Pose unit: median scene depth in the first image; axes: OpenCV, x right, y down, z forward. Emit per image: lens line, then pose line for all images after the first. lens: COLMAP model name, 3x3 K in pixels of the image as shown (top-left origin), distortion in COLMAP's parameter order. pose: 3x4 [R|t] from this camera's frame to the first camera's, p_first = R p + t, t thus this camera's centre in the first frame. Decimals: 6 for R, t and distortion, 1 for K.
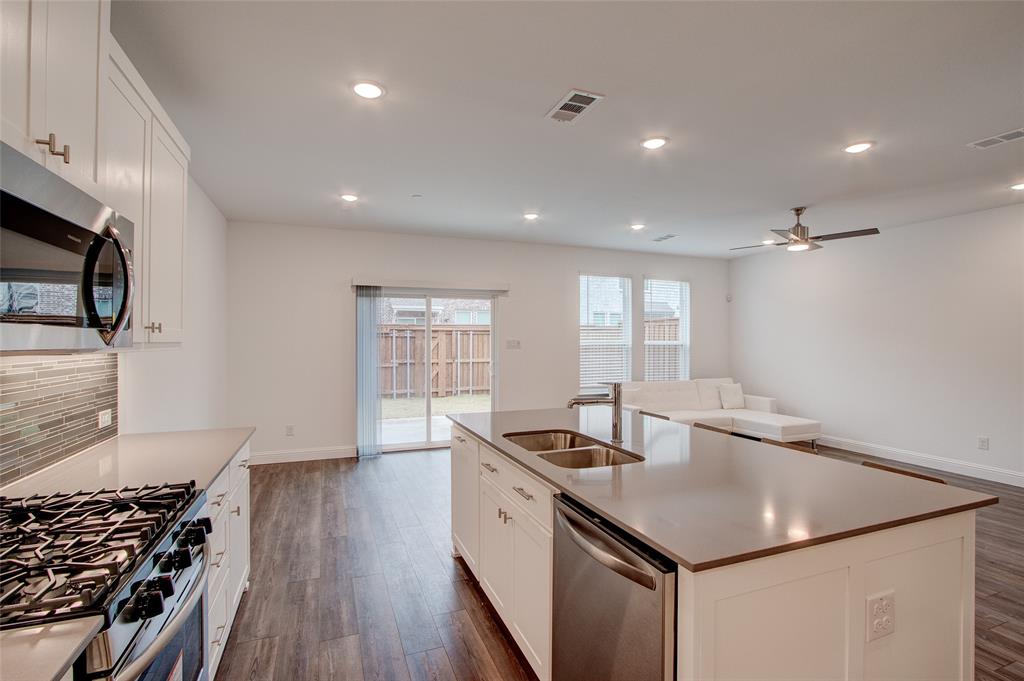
lens RADIAL K [[471.3, 0, 503.2], [0, 471.3, 338.6], [0, 0, 1]] dist [-0.020317, 0.003828]
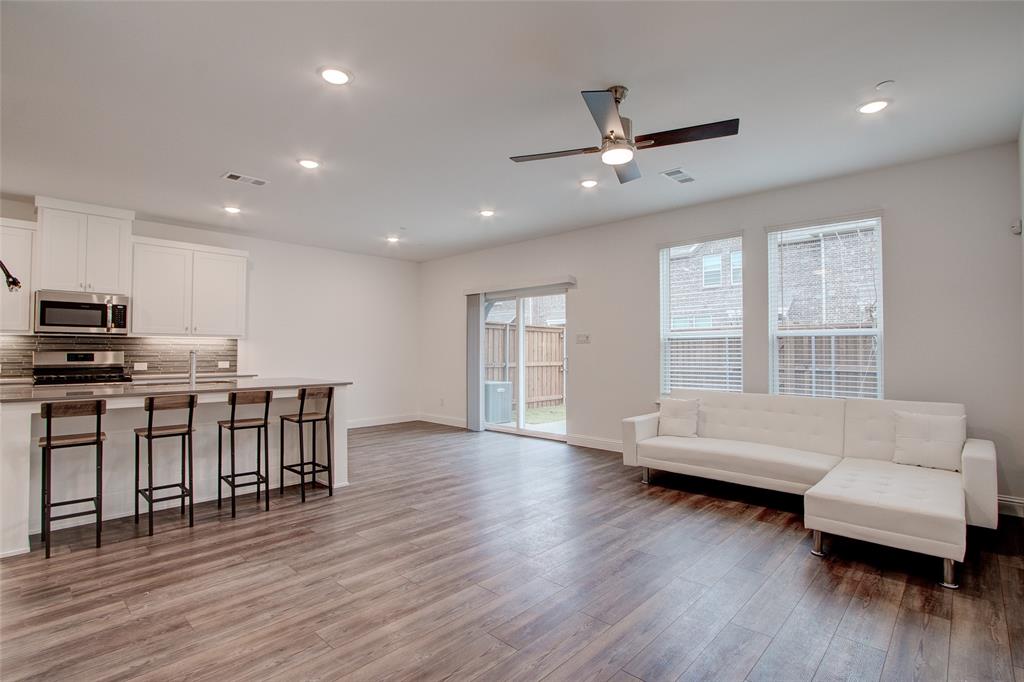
lens RADIAL K [[485.7, 0, 504.3], [0, 485.7, 338.7], [0, 0, 1]] dist [-0.015401, 0.001133]
pose [[0.428935, -0.023863, -0.903020, 0.942248], [0.003161, 0.999685, -0.024916, 0.040403], [0.903330, 0.007832, 0.428875, 0.518538]]
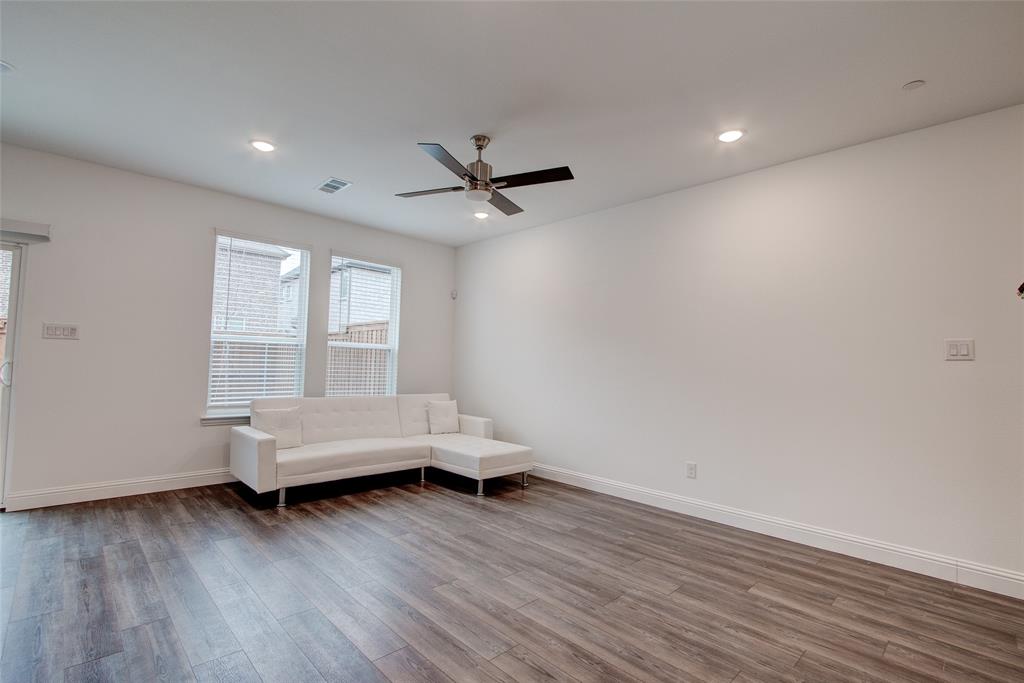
lens RADIAL K [[477.2, 0, 498.4], [0, 477.2, 341.8], [0, 0, 1]] dist [-0.023341, 0.005774]
pose [[0.924726, 0.042297, 0.378276, 0.344256], [-0.028376, 0.998702, -0.042300, 0.038830], [-0.379574, 0.028382, 0.924726, 0.303868]]
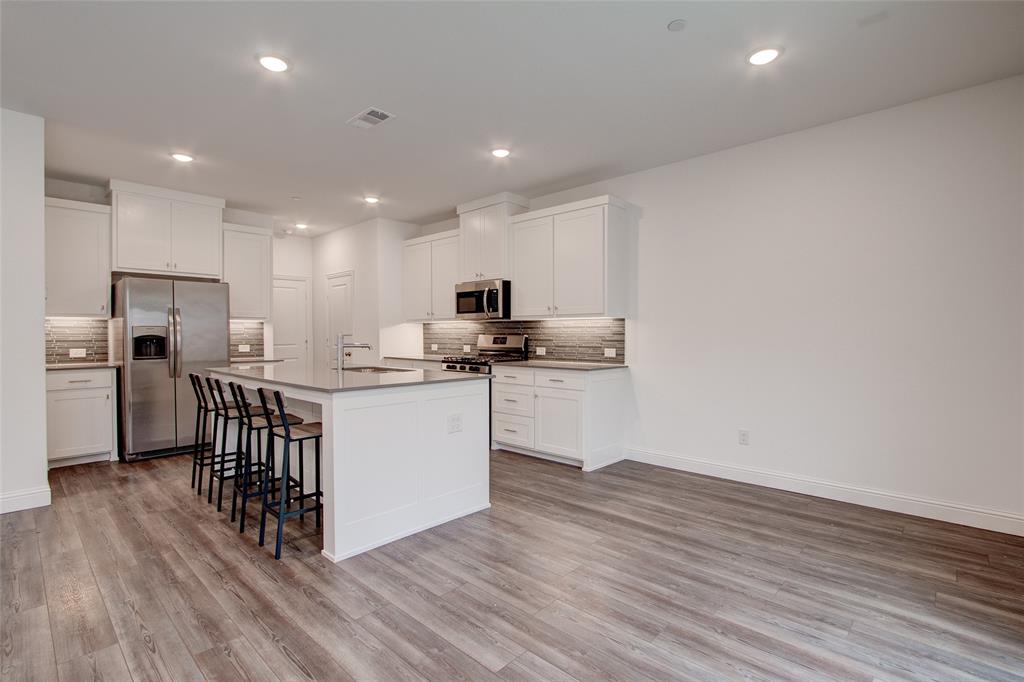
lens RADIAL K [[485.7, 0, 504.3], [0, 485.7, 338.7], [0, 0, 1]] dist [-0.015401, 0.001133]
pose [[-0.903769, 0.003258, -0.428008, 0.181025], [0.001742, 0.999991, 0.003933, 0.042393], [0.428017, 0.002809, -0.903766, 1.104389]]
